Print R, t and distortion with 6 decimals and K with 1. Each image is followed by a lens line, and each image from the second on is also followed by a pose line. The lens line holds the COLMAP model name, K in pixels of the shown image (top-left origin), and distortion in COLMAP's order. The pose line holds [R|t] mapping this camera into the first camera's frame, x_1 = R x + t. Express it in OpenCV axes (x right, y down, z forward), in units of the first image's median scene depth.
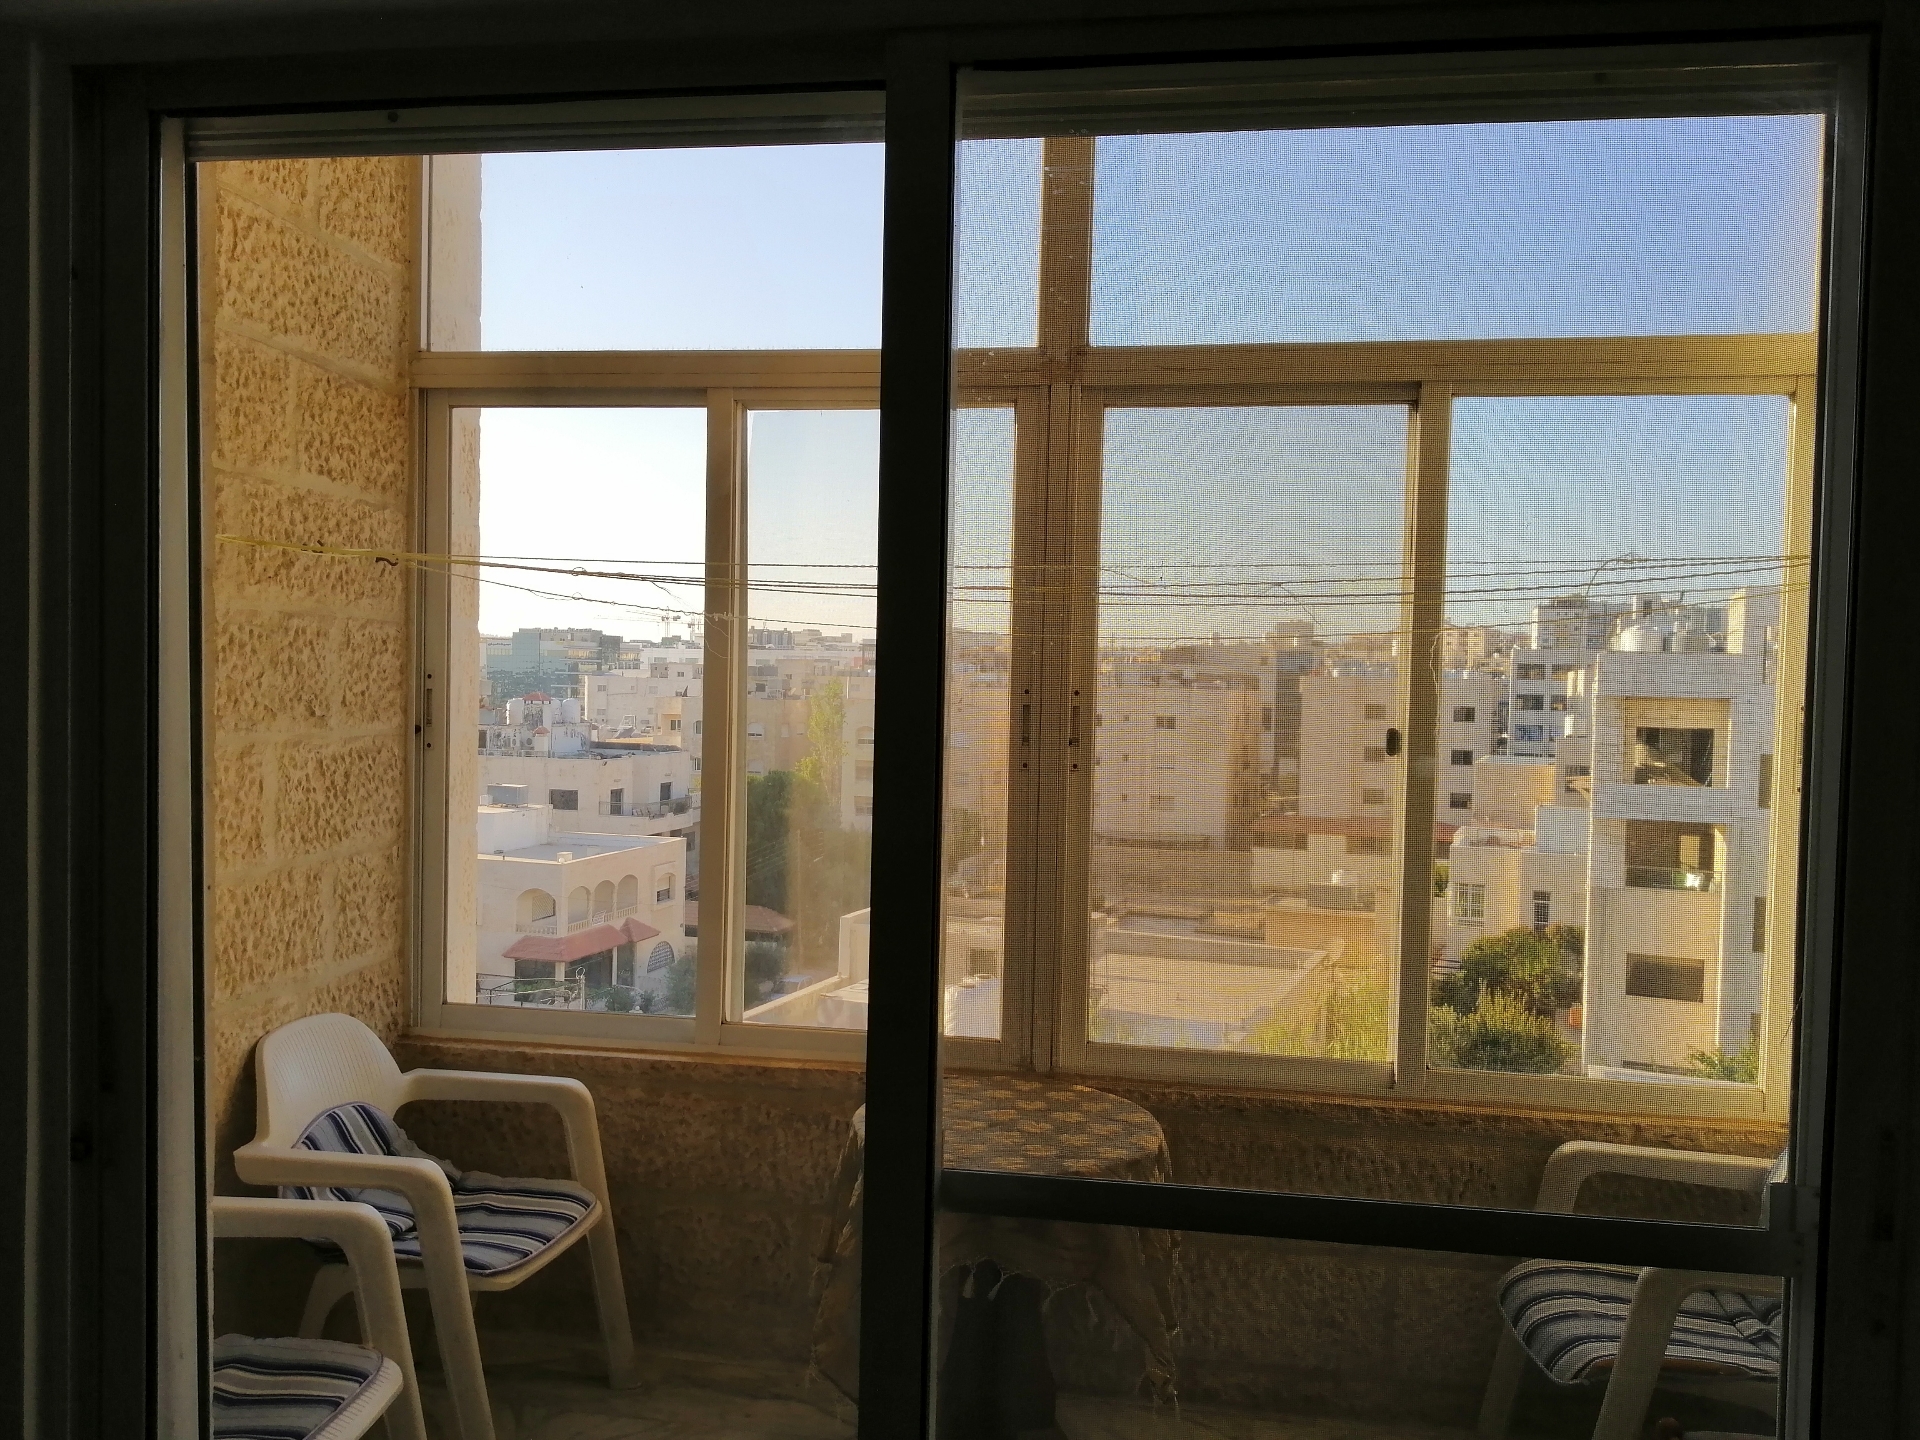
lens RADIAL K [[1452.1, 0, 954.1], [0, 1452.1, 718.9], [0, 0, 1]] dist [0.045264, -0.060856]
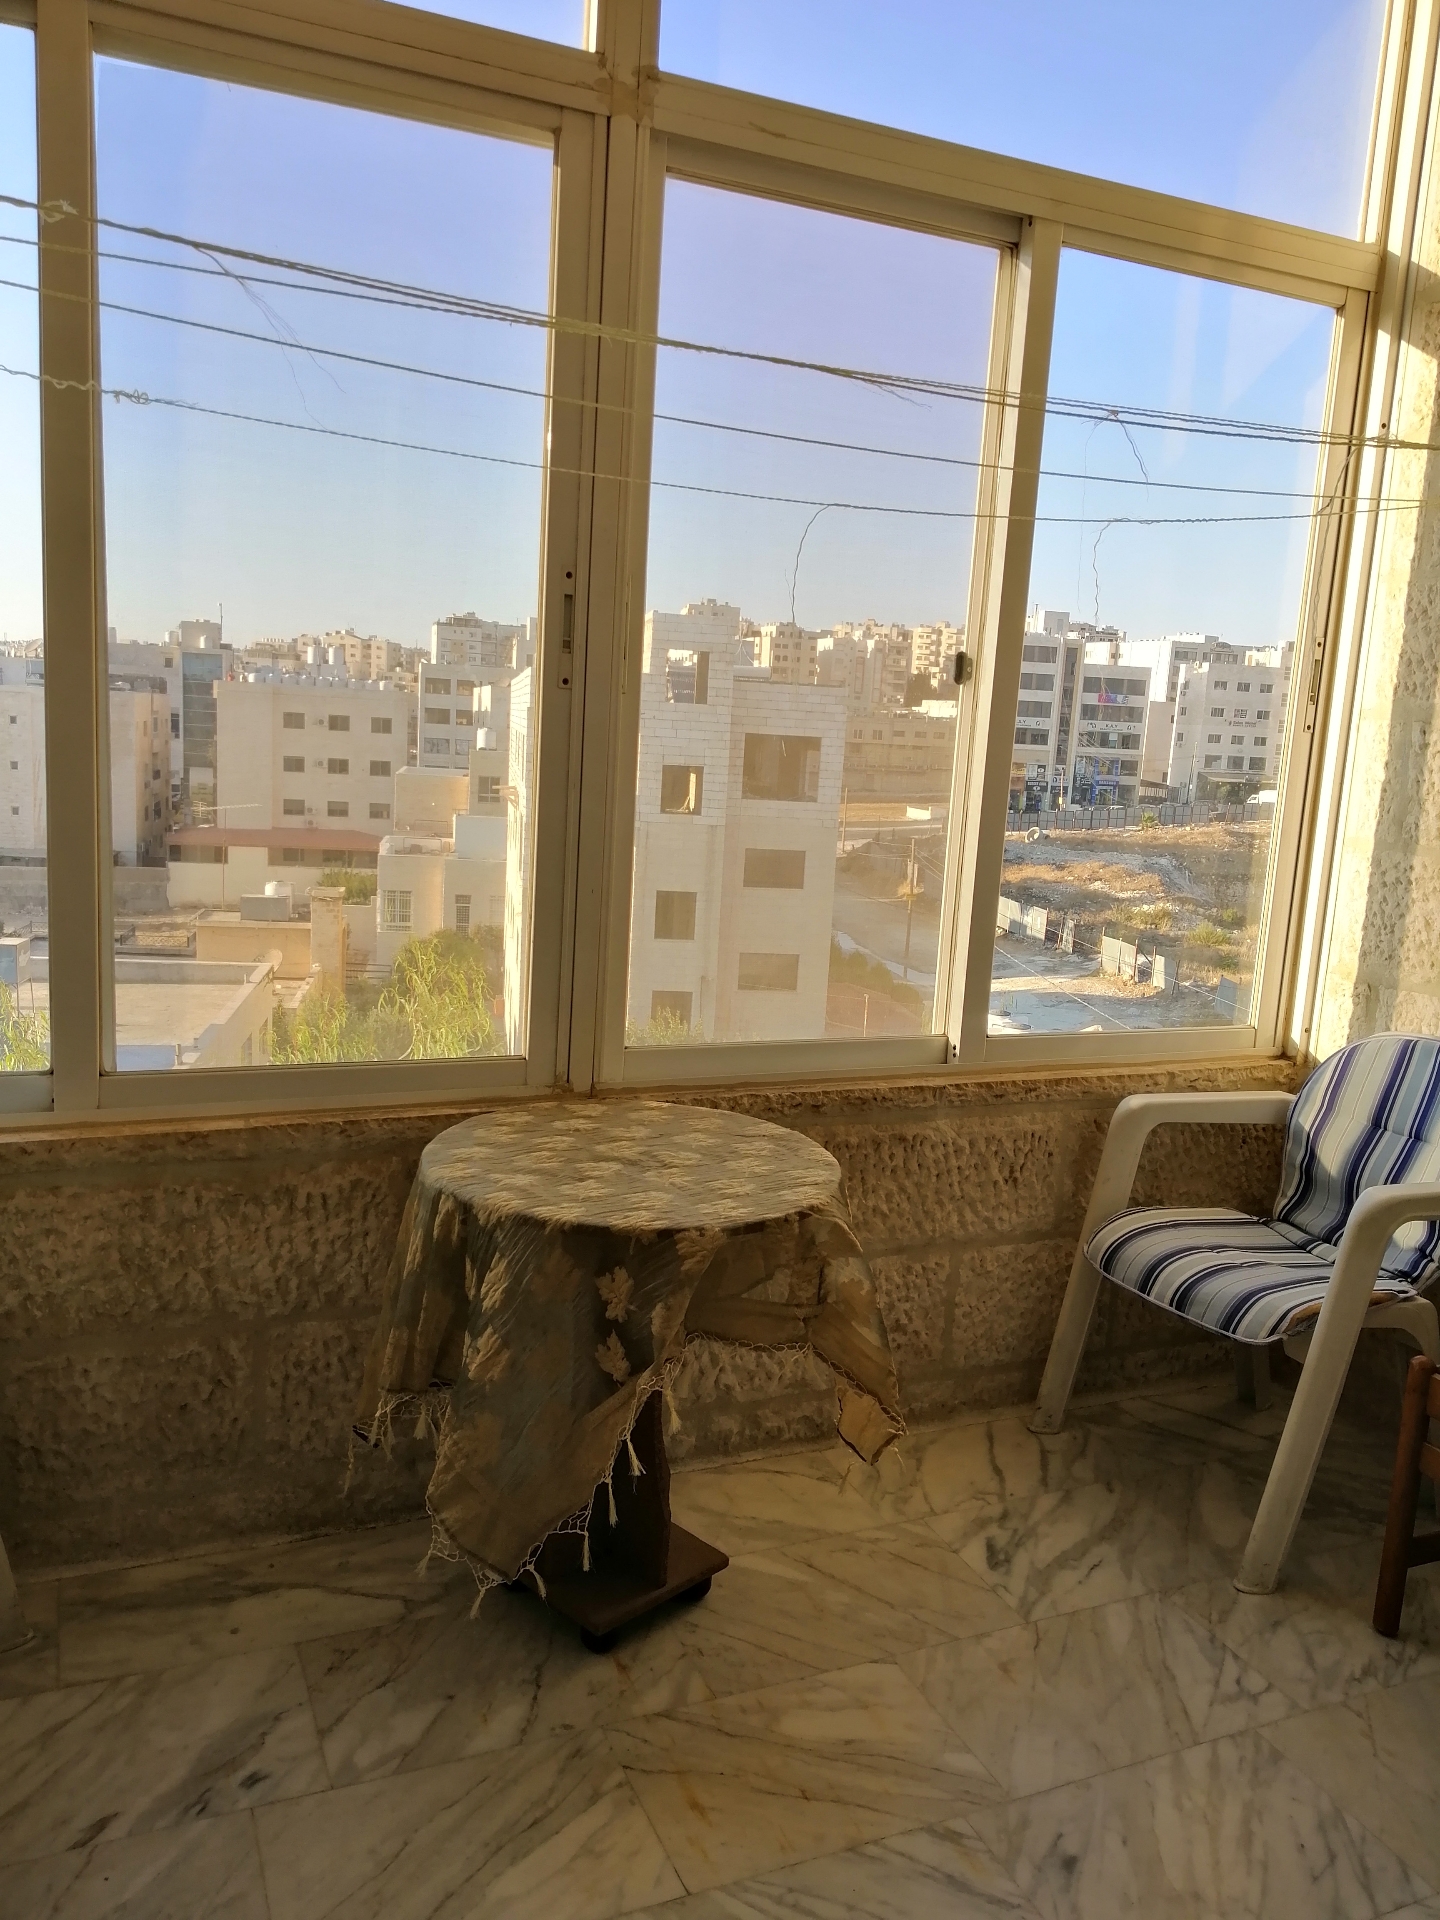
lens RADIAL K [[1452.1, 0, 718.2], [0, 1452.1, 953.9], [0, 0, 1]] dist [0.045264, -0.060856]
pose [[0.840748, -0.061303, 0.537945, -0.277598], [-0.020960, 0.989139, 0.145478, 0.058354], [-0.541021, -0.133586, 0.830332, 0.332196]]
